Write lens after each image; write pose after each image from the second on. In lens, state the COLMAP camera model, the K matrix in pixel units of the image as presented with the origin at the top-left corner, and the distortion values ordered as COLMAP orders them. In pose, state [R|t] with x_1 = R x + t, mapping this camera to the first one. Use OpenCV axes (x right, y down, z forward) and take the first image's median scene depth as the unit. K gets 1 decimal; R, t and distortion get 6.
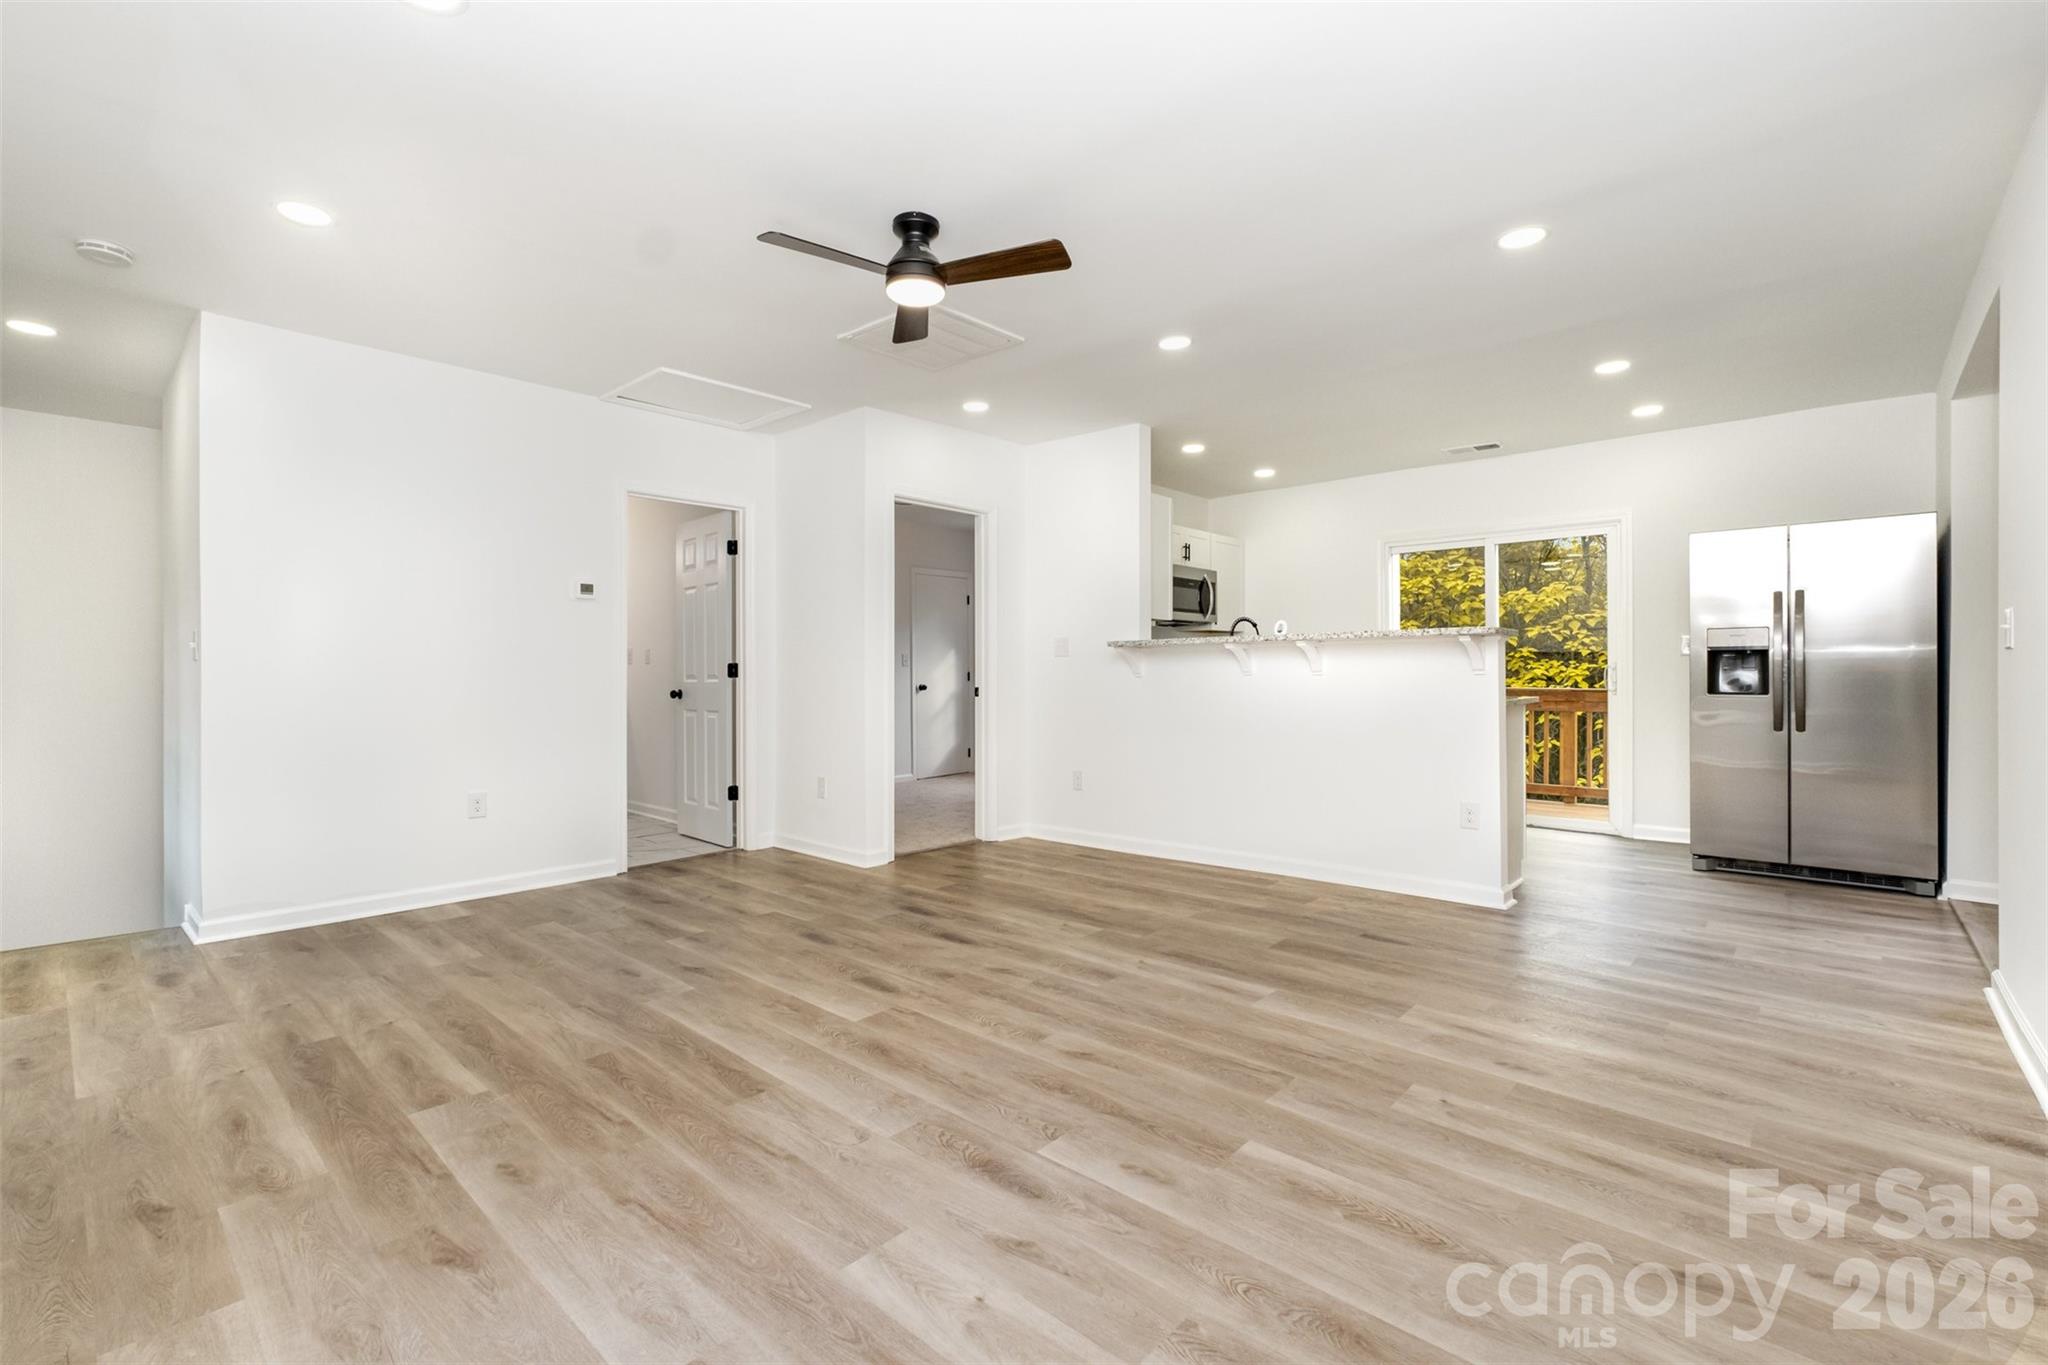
lens RADIAL K [[894.6, 0, 1005.5], [0, 894.6, 672.6], [0, 0, 1]] dist [-0.010271, -0.000390]
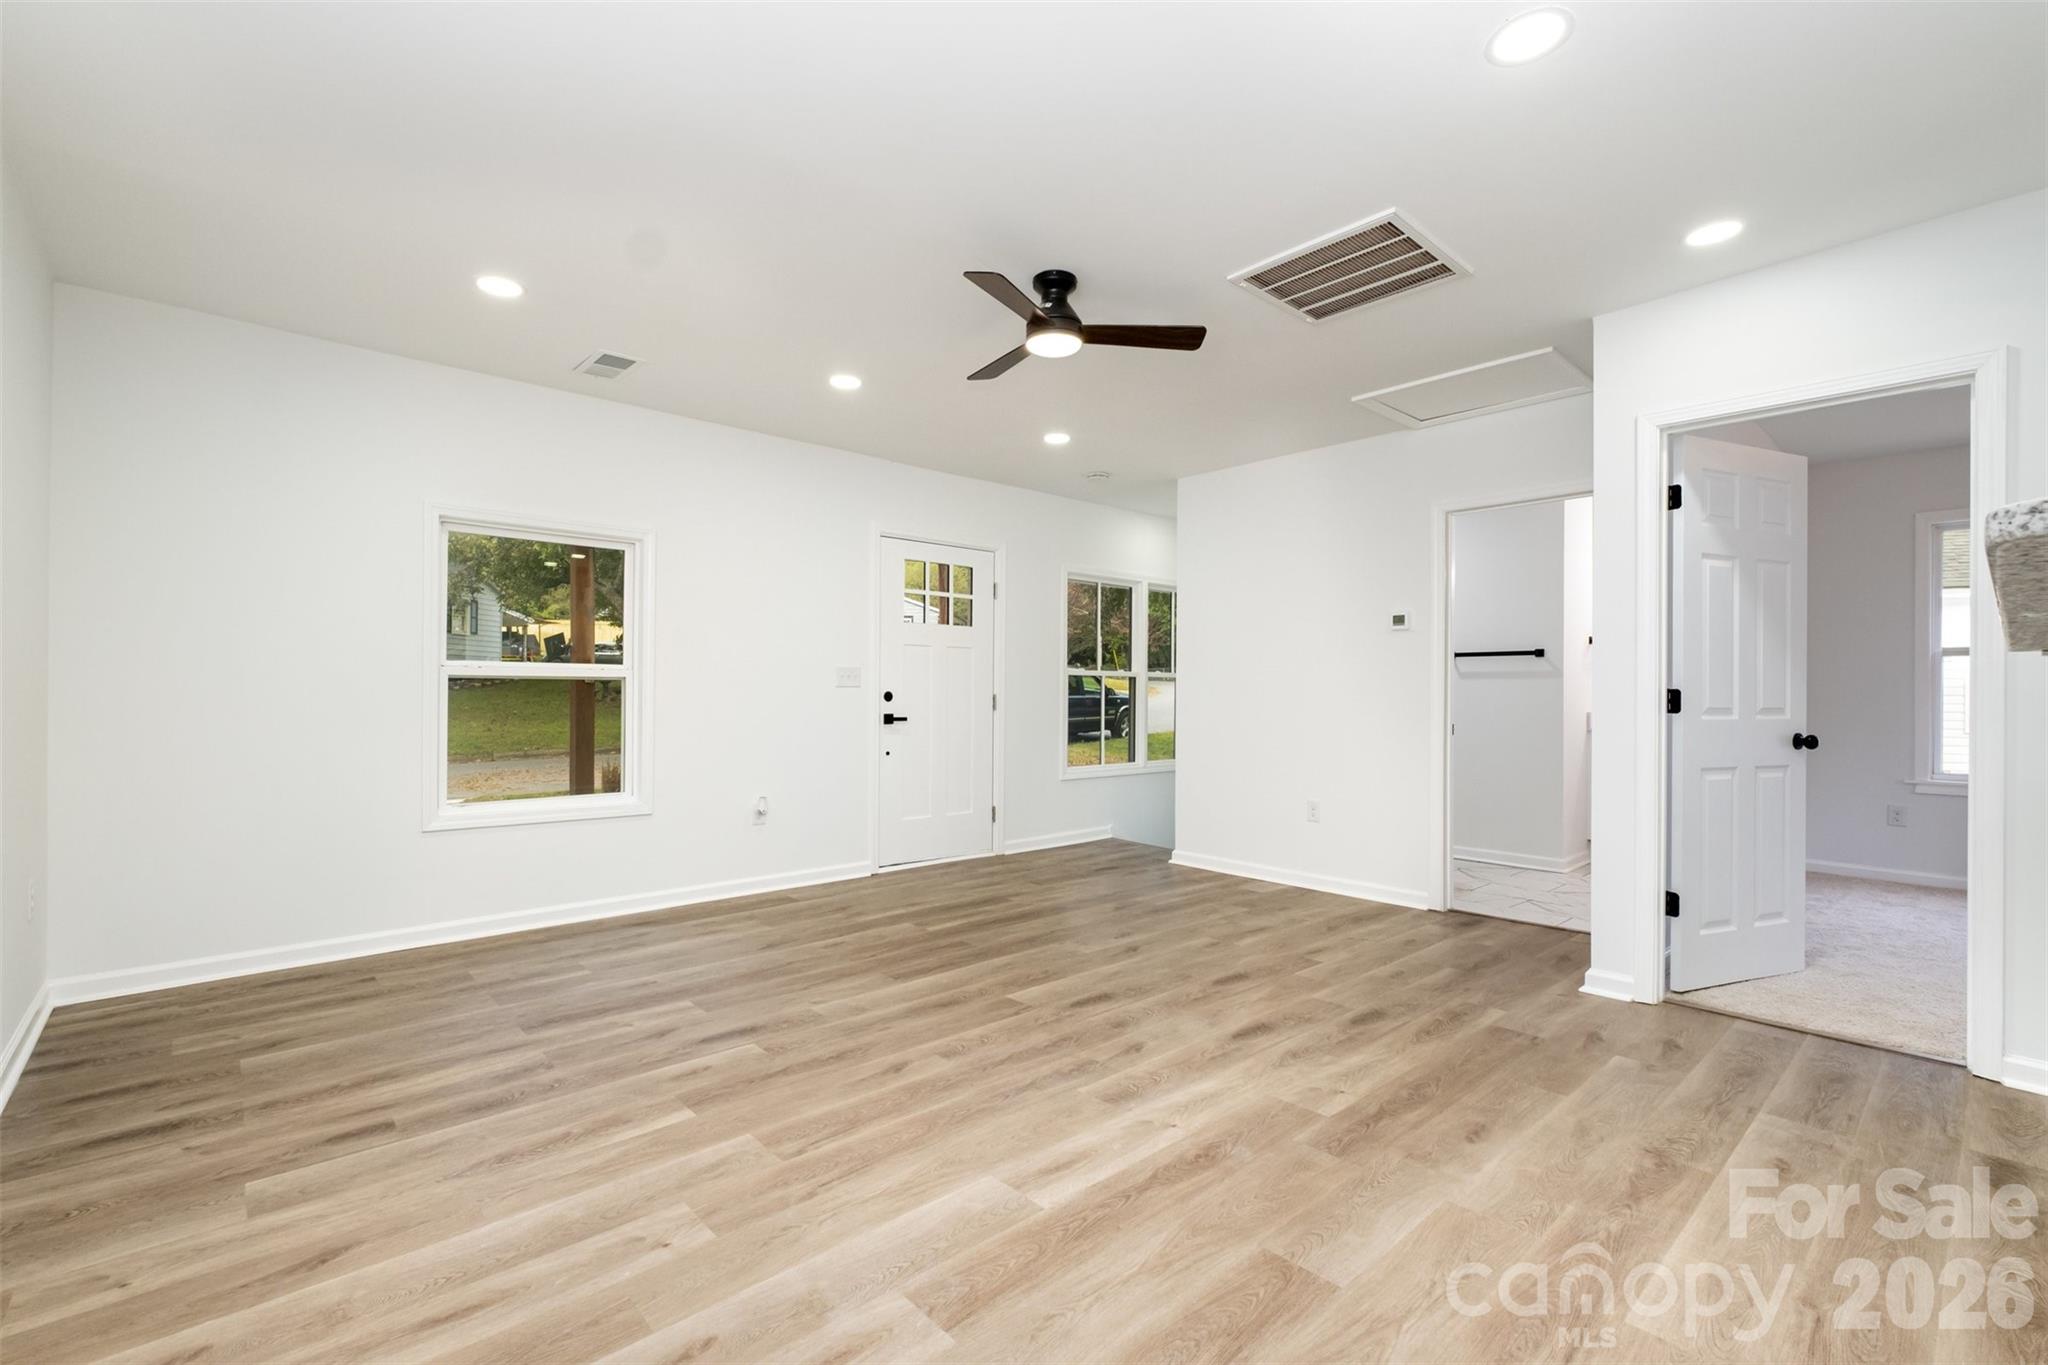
lens RADIAL K [[894.6, 0, 1003.2], [0, 894.6, 690.4], [0, 0, 1]] dist [-0.010271, -0.000390]
pose [[-0.099122, -0.000976, -0.995075, 1.014742], [-0.008368, 0.999965, -0.000147, -0.015969], [0.995040, 0.008312, -0.099127, 1.110707]]
